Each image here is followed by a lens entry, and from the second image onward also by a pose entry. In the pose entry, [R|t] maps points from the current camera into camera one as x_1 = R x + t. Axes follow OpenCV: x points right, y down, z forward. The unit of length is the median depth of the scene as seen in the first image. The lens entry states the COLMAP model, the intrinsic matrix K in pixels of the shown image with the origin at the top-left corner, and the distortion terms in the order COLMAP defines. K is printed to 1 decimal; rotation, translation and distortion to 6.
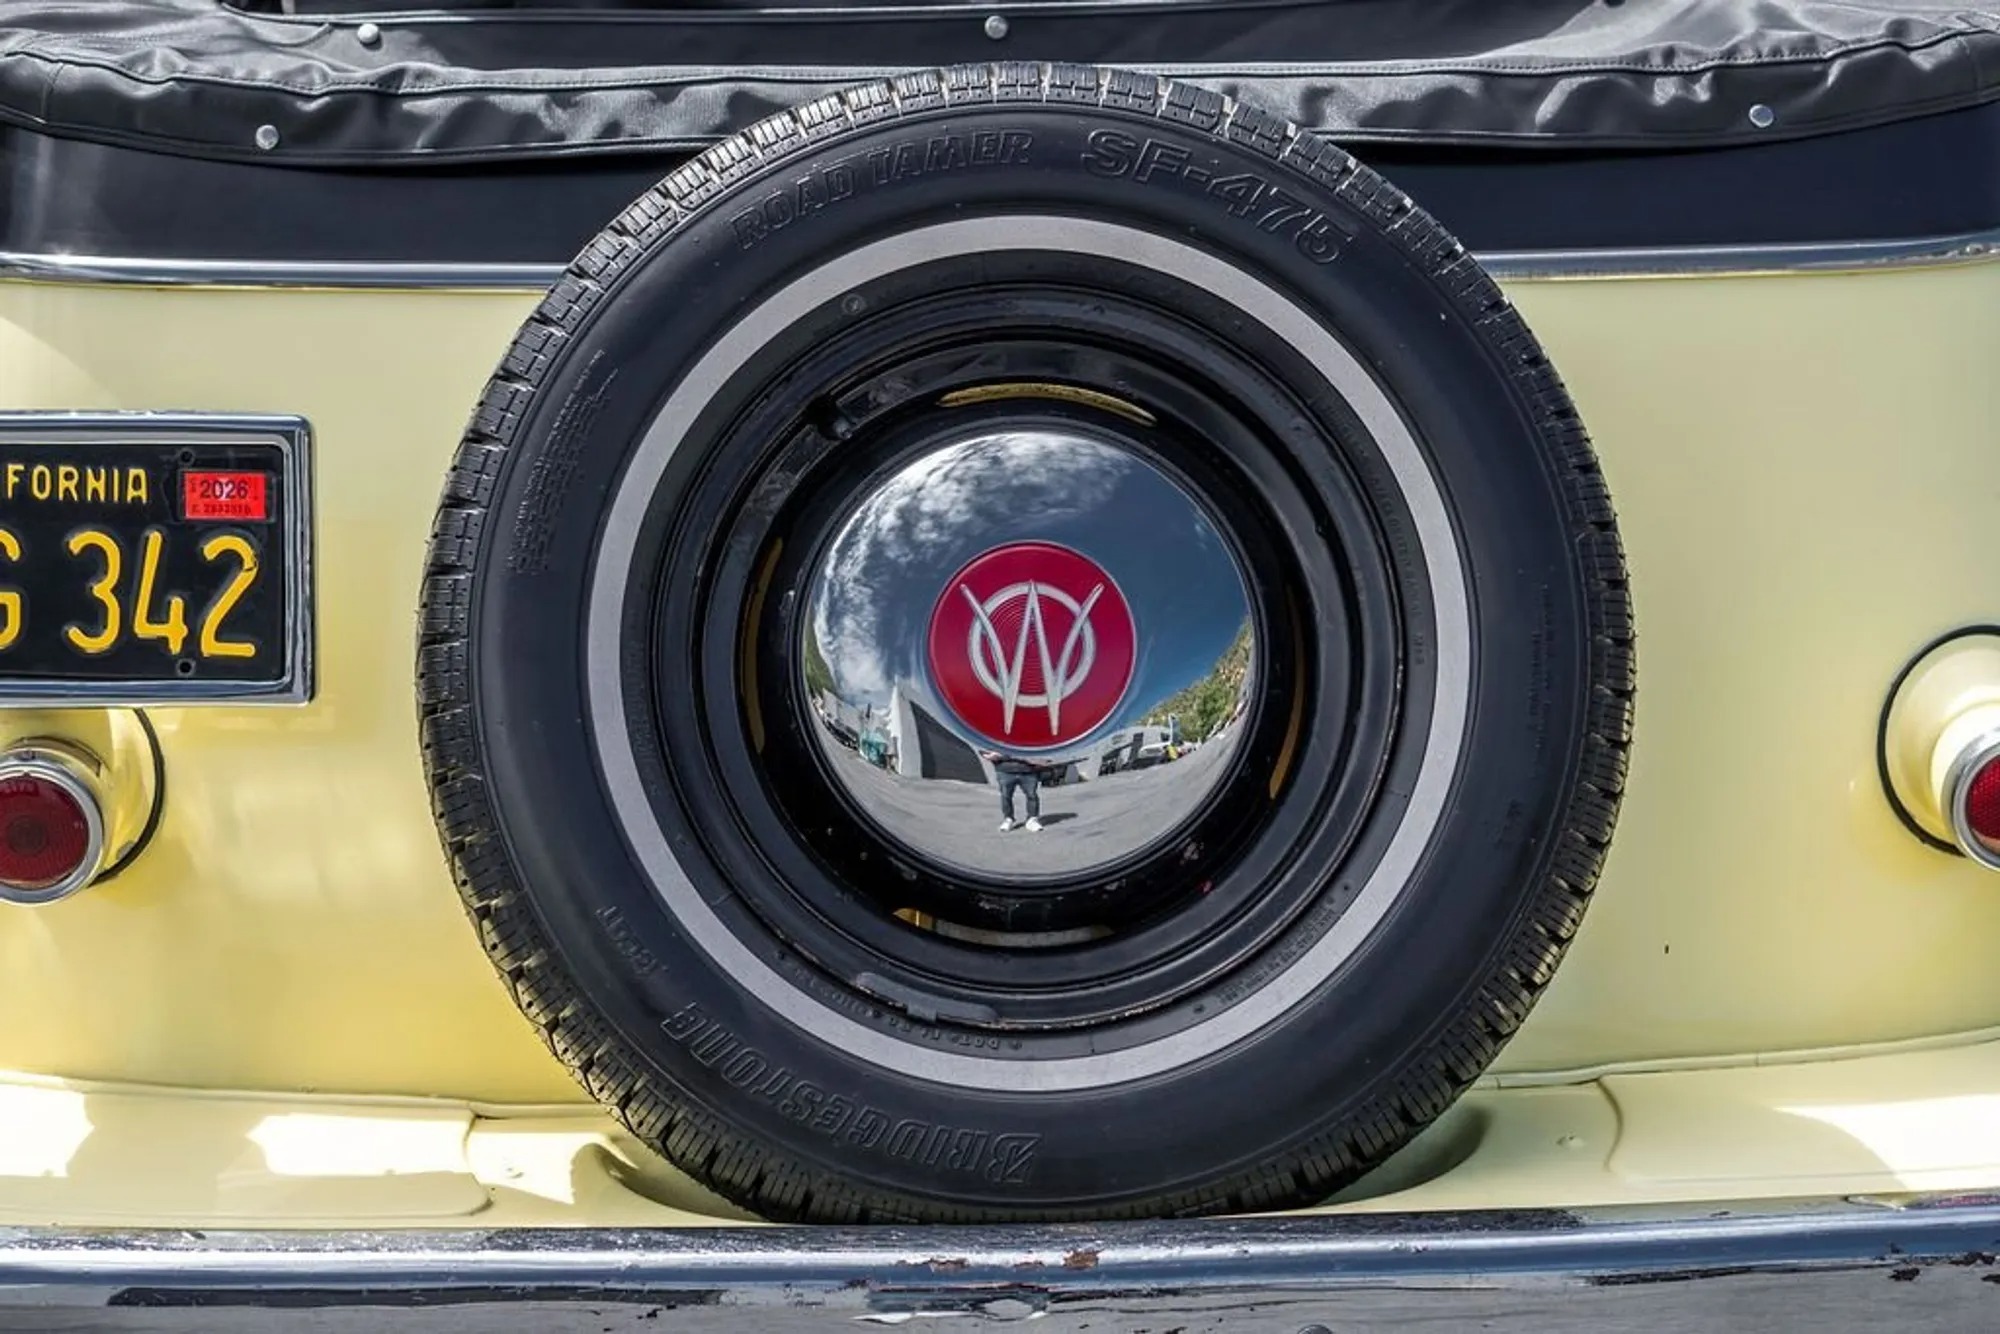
lens RADIAL K [[4304.1, 0, 1001.3], [0, 4304.1, 674.3], [0, 0, 1]] dist [0.066205, 0.176440]
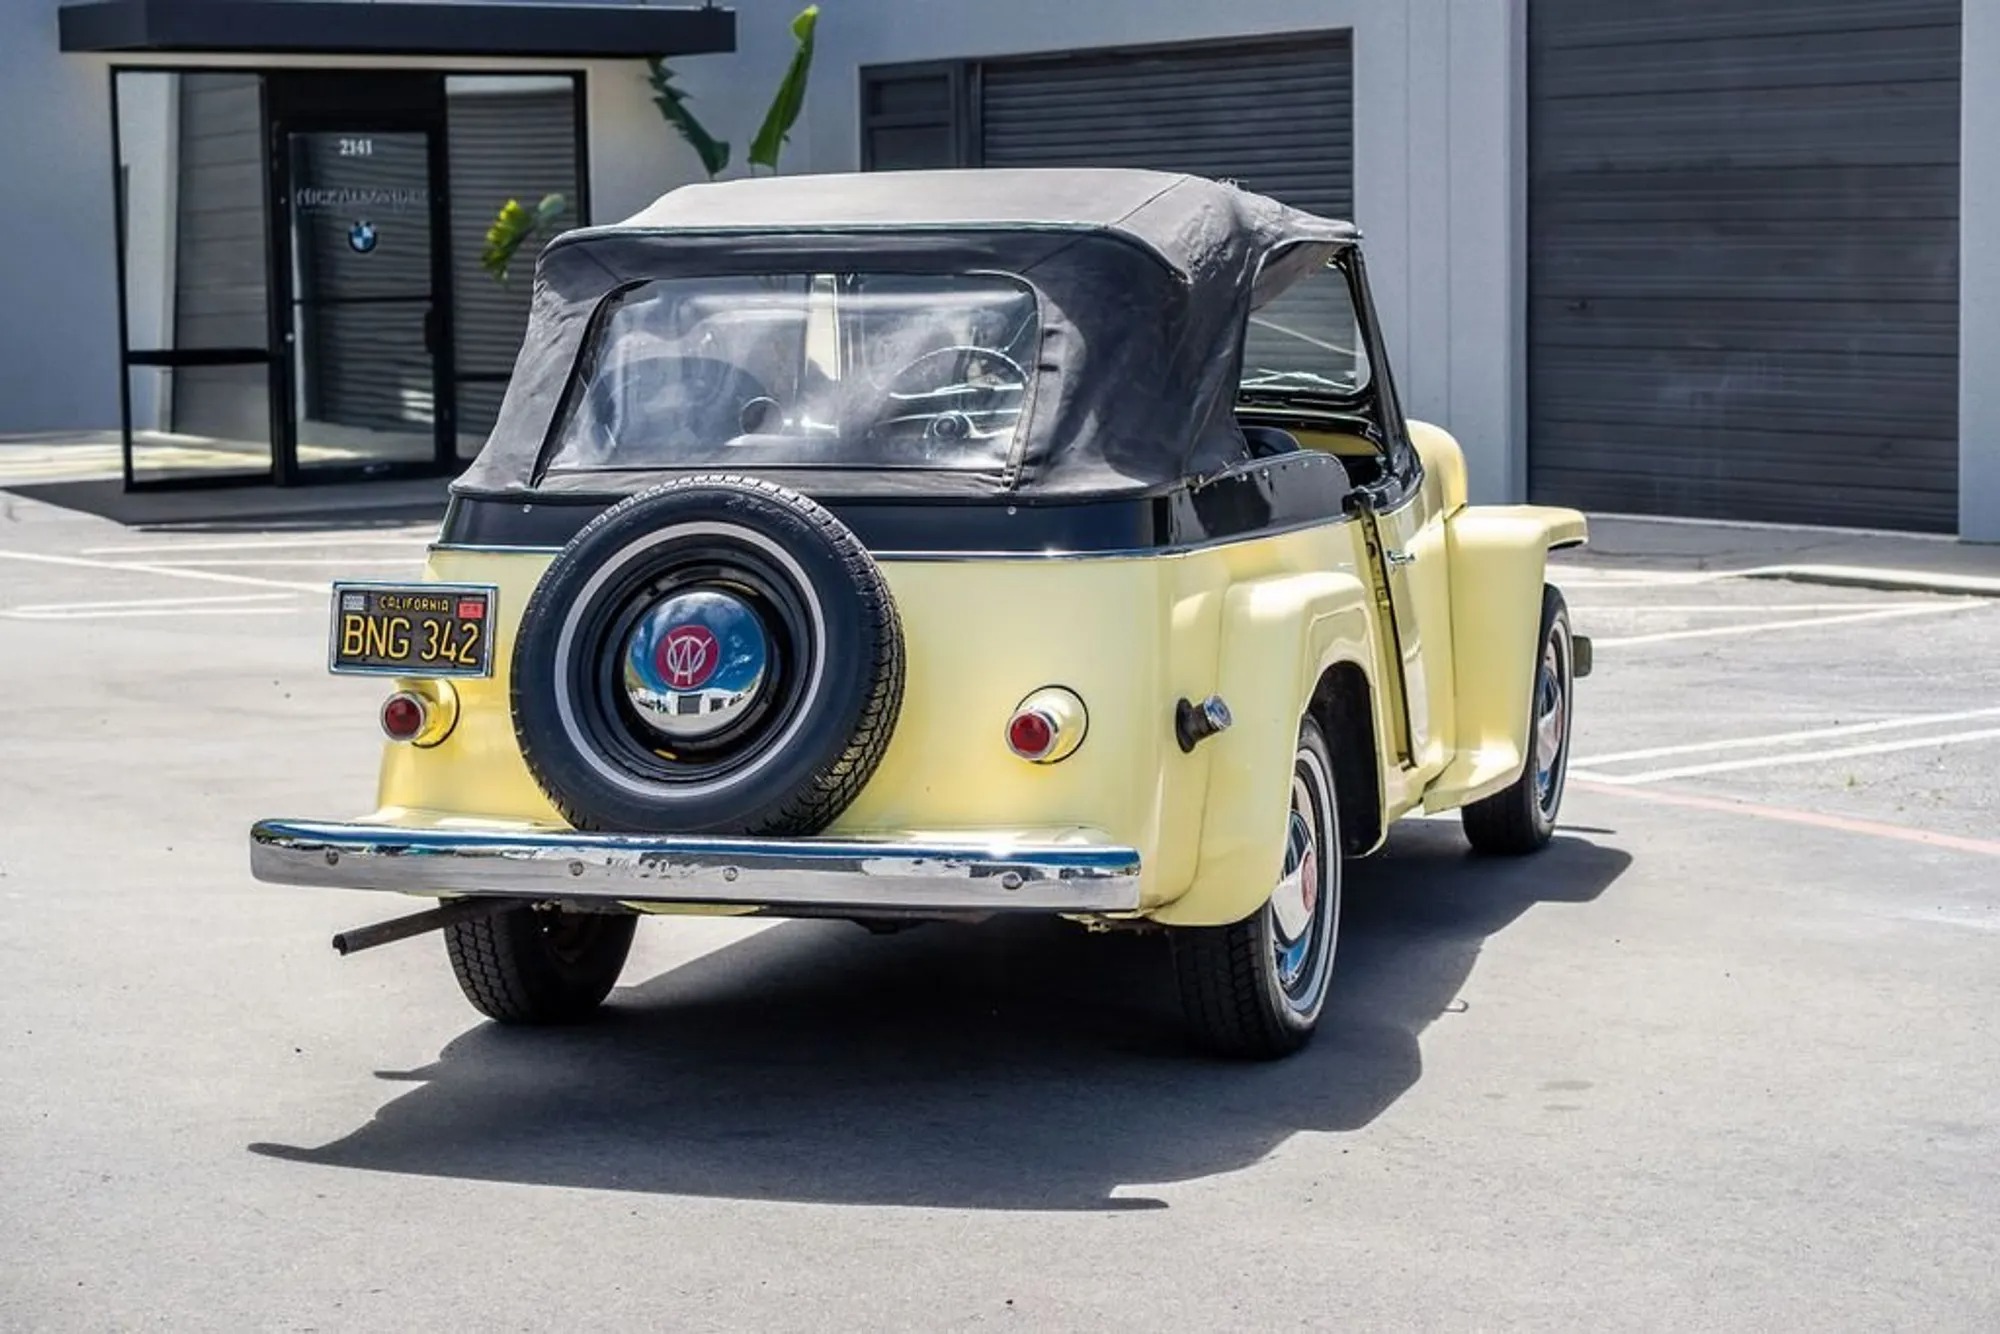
lens RADIAL K [[4252.1, 0, 996.7], [0, 4252.1, 665.5], [0, 0, 1]] dist [0.062023, 0.055697]
pose [[0.941902, 0.028613, -0.334668, 1.186464], [-0.088165, 0.982490, -0.164134, 0.460894], [0.324112, 0.184104, 0.927932, -1.679558]]
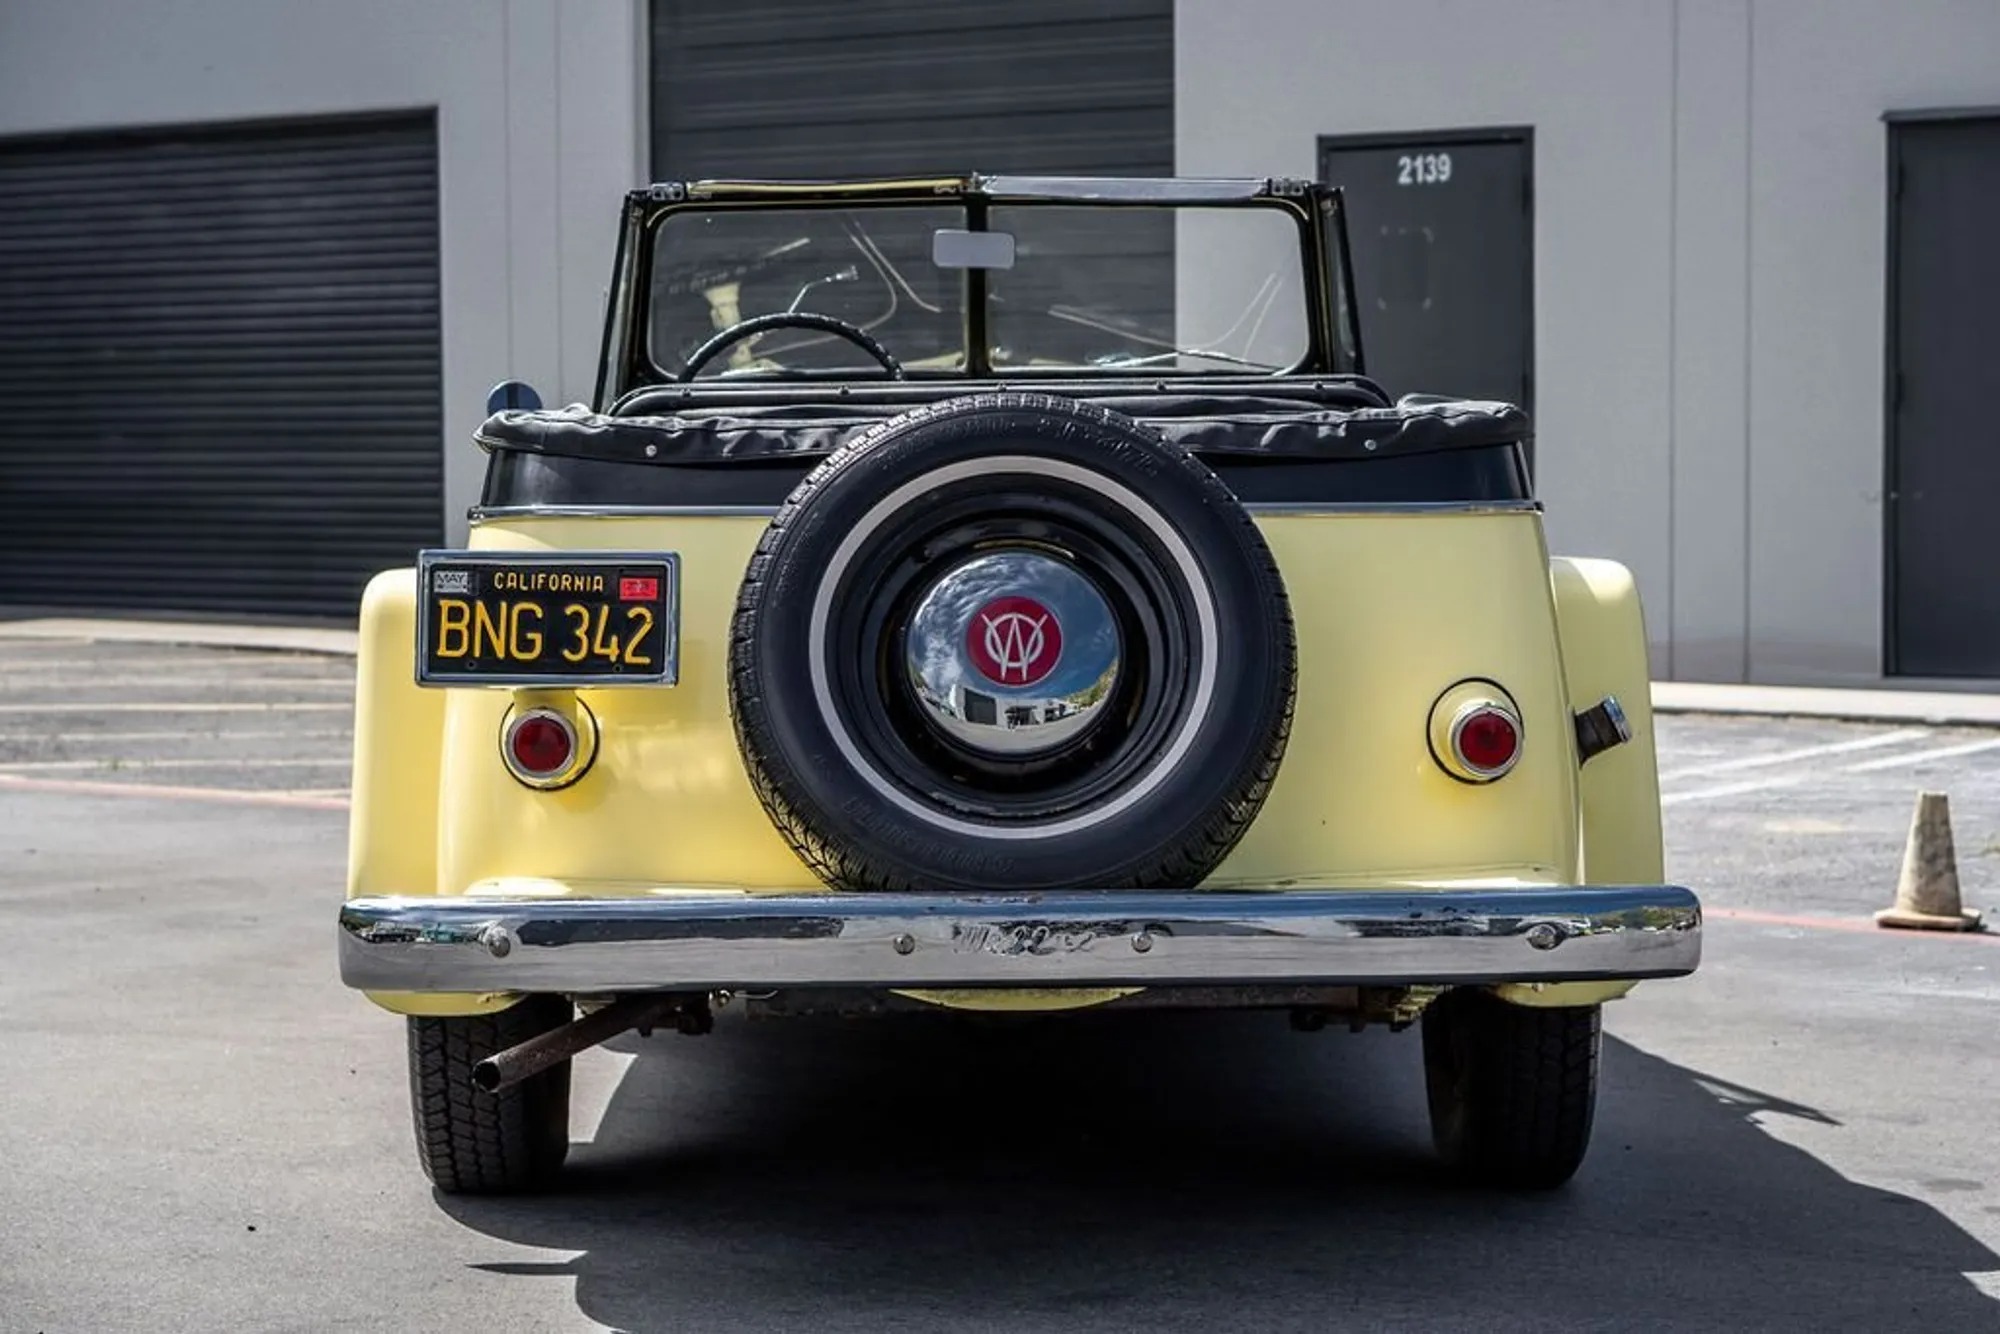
lens RADIAL K [[4252.1, 0, 996.7], [0, 4252.1, 665.5], [0, 0, 1]] dist [0.062023, 0.055697]
pose [[0.999917, 0.002240, -0.012686, 0.024509], [-0.005029, 0.974502, -0.224323, 0.468233], [0.011860, 0.224368, 0.974432, -1.045680]]
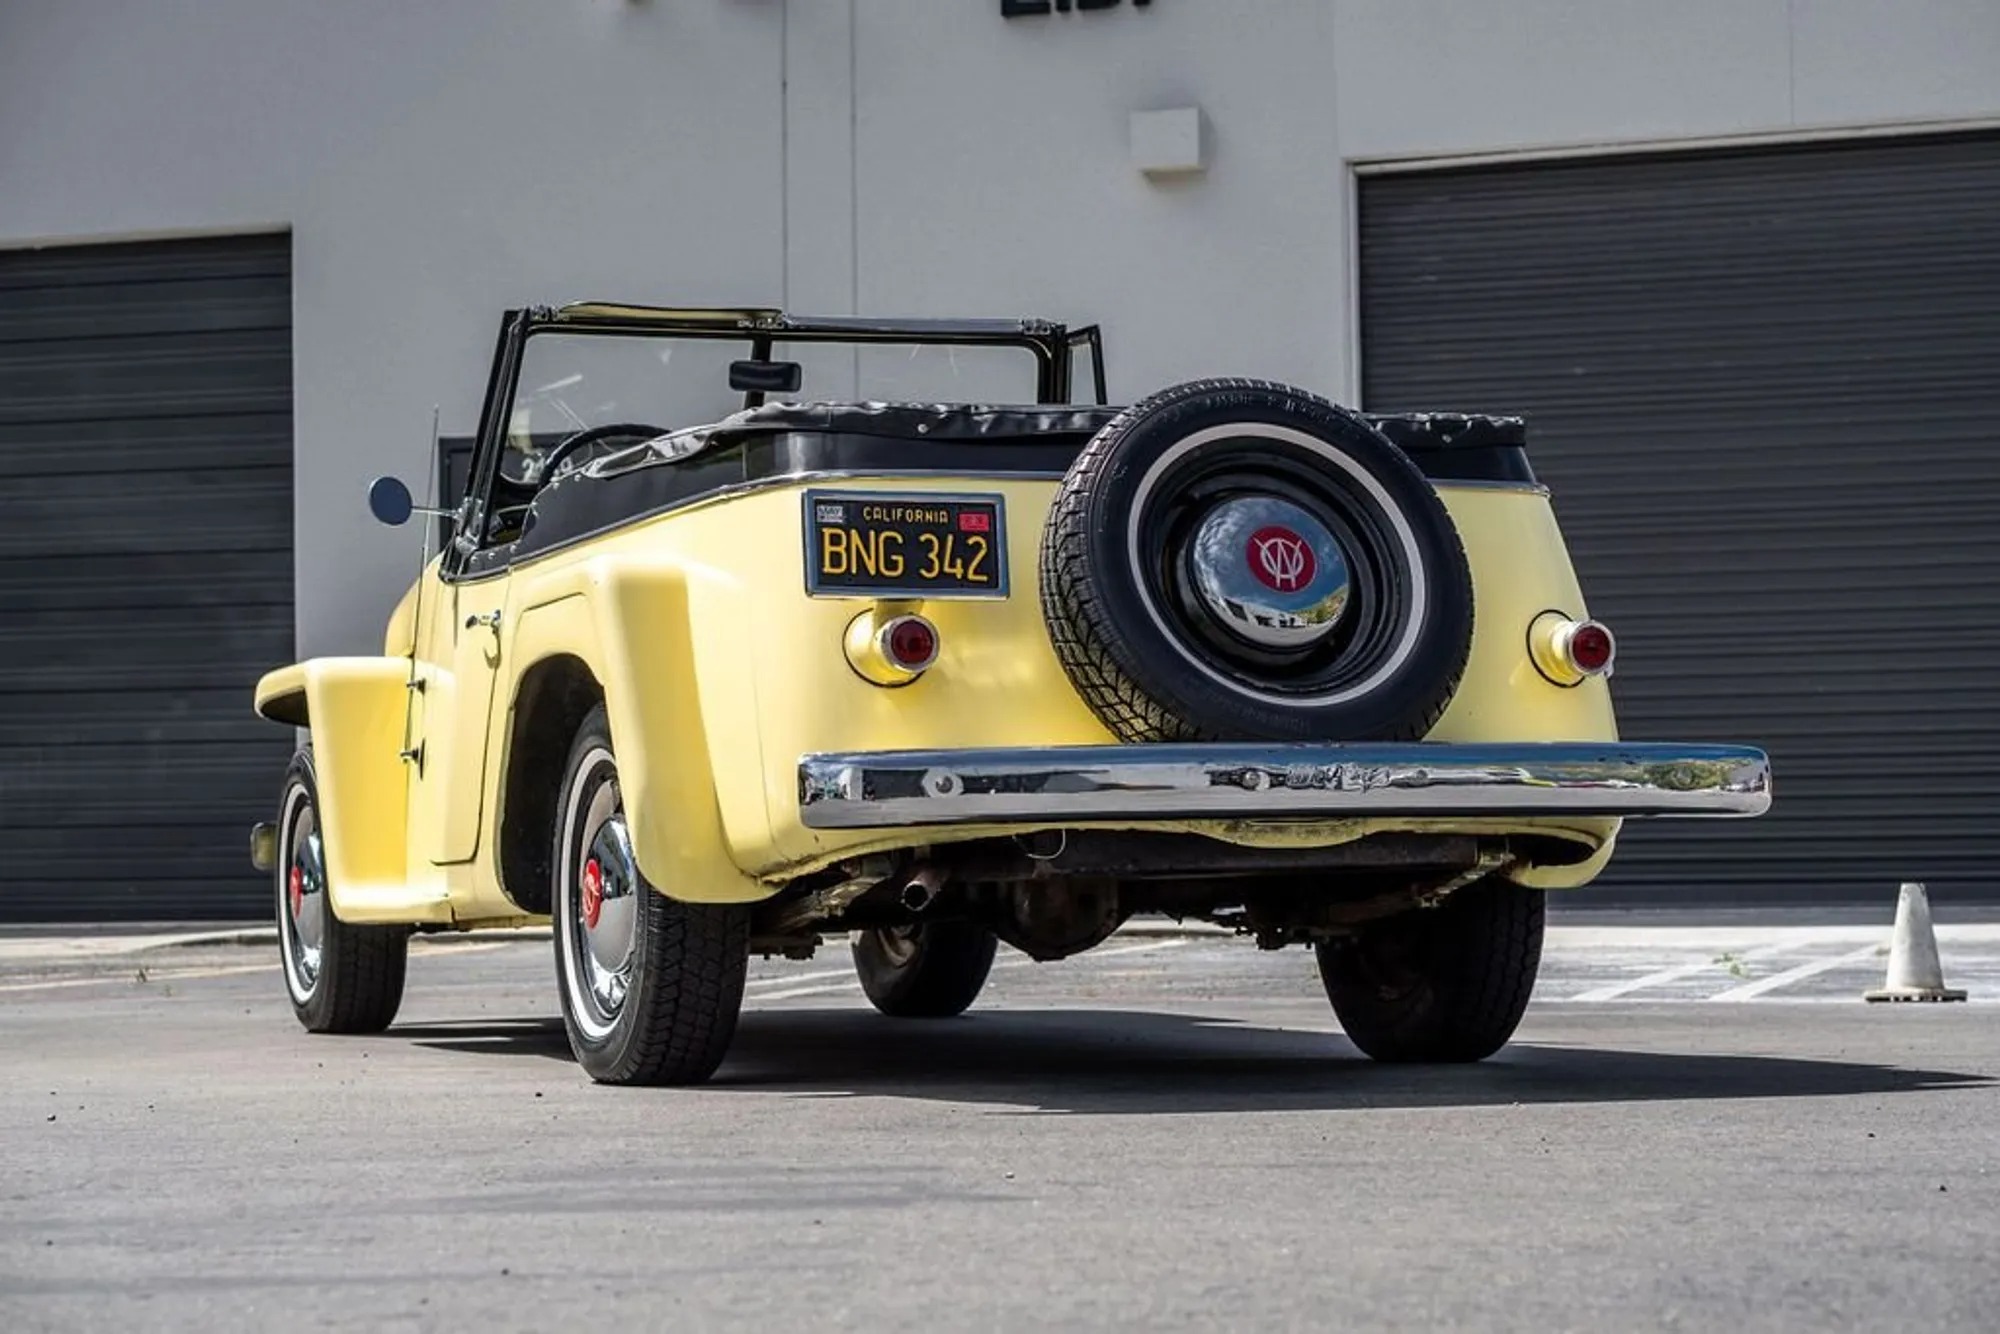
lens RADIAL K [[4252.1, 0, 996.7], [0, 4252.1, 665.5], [0, 0, 1]] dist [0.062023, 0.055697]
pose [[0.948322, 0.008181, 0.317204, -1.003660], [0.095661, 0.945785, -0.310386, 0.863691], [-0.302546, 0.324690, 0.896126, -1.341172]]
